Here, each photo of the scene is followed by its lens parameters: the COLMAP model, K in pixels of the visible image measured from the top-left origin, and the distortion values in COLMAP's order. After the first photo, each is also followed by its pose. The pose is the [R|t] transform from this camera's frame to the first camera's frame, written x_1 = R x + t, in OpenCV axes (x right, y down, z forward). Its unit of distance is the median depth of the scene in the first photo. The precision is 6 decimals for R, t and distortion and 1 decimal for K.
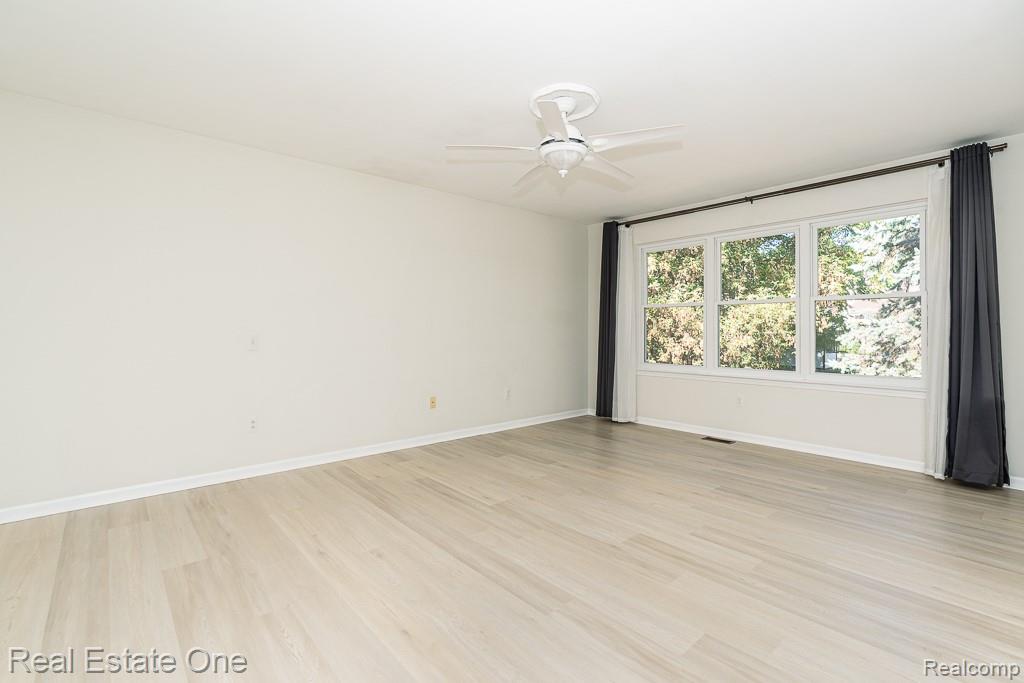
lens RADIAL K [[459.9, 0, 512.9], [0, 459.9, 334.1], [0, 0, 1]] dist [-0.010981, -0.000393]
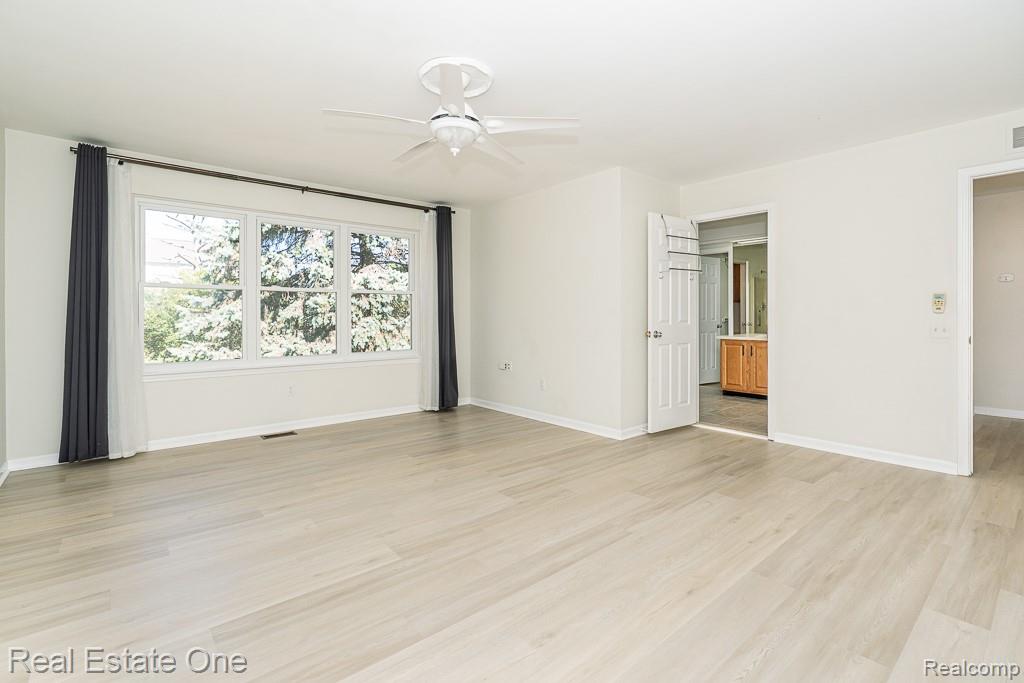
lens RADIAL K [[459.9, 0, 516.3], [0, 459.9, 321.9], [0, 0, 1]] dist [-0.010981, -0.000393]
pose [[0.026431, -0.012899, 0.999567, -0.764739], [0.010400, 0.999866, 0.012628, -0.011313], [-0.999597, 0.010062, 0.026561, 0.787969]]
